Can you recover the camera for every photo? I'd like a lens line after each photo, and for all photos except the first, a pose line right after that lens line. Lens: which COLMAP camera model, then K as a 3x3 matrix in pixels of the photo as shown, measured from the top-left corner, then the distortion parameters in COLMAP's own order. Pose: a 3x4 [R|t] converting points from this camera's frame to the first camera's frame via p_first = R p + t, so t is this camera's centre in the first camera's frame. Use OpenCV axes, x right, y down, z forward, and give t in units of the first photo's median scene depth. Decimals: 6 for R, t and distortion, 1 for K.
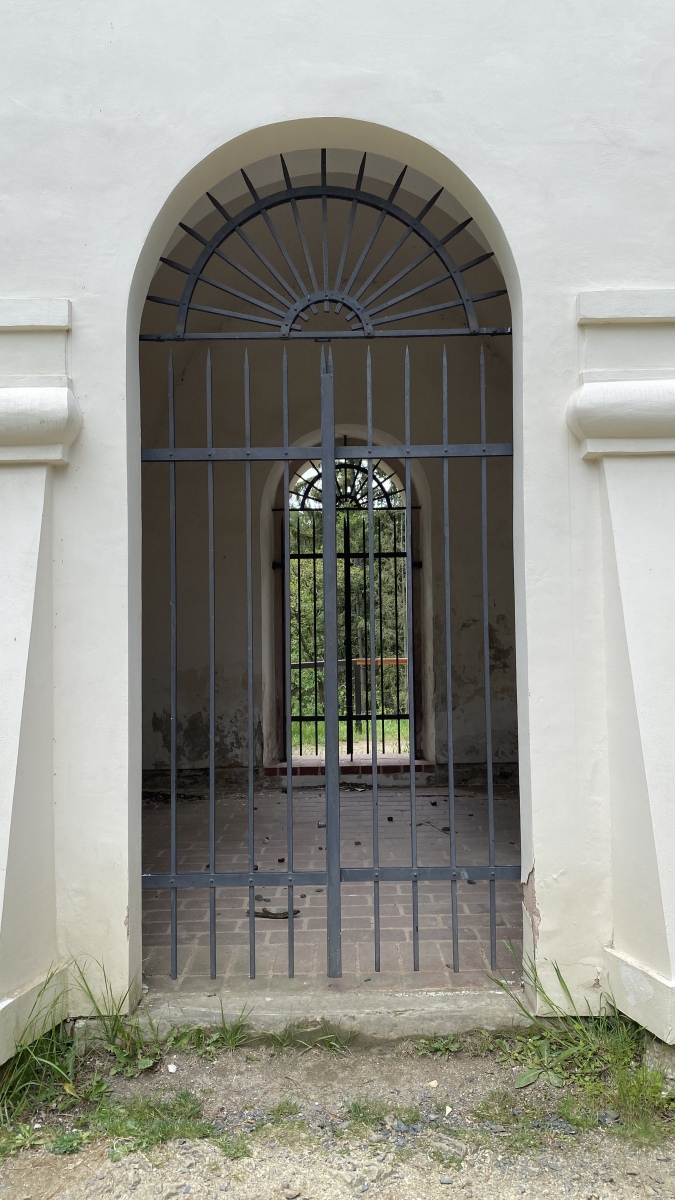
lens RADIAL K [[843.6, 0, 337.5], [0, 843.6, 600.0], [0, 0, 1]] dist [0.006895, 0.000327]
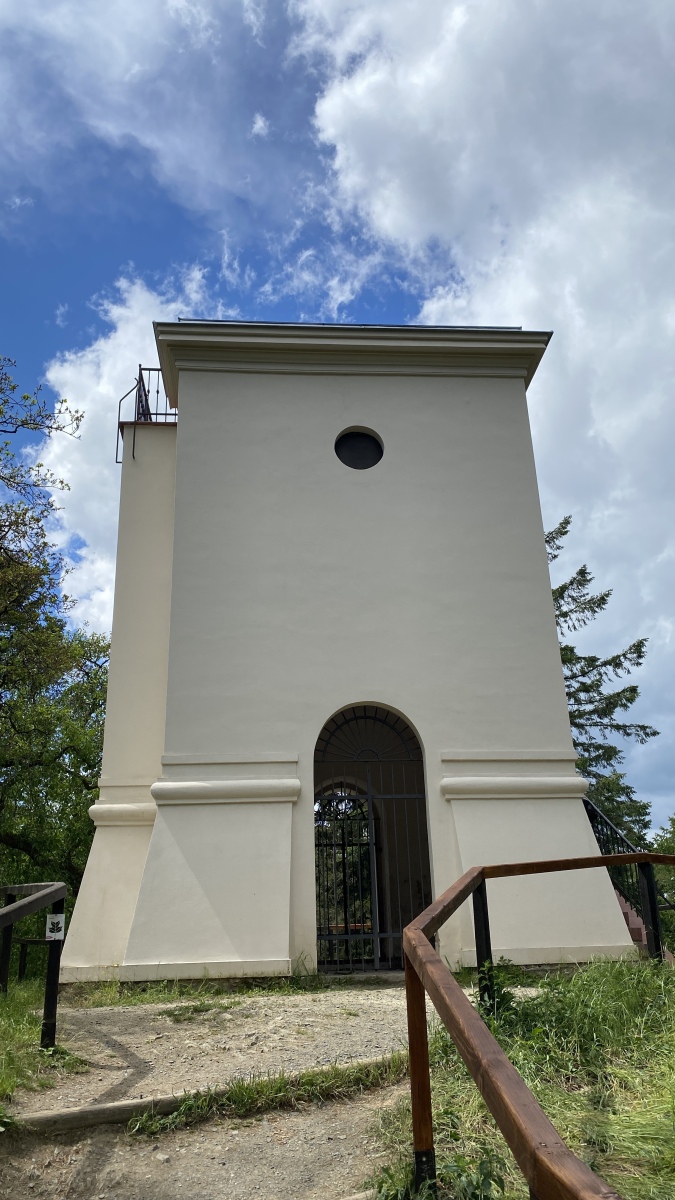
lens RADIAL K [[843.6, 0, 337.5], [0, 843.6, 600.0], [0, 0, 1]] dist [0.006895, 0.000327]
pose [[0.995886, 0.020598, 0.088244, -0.473195], [0.012198, 0.934485, -0.355792, 0.293688], [-0.089791, 0.355405, 0.930390, -2.479362]]
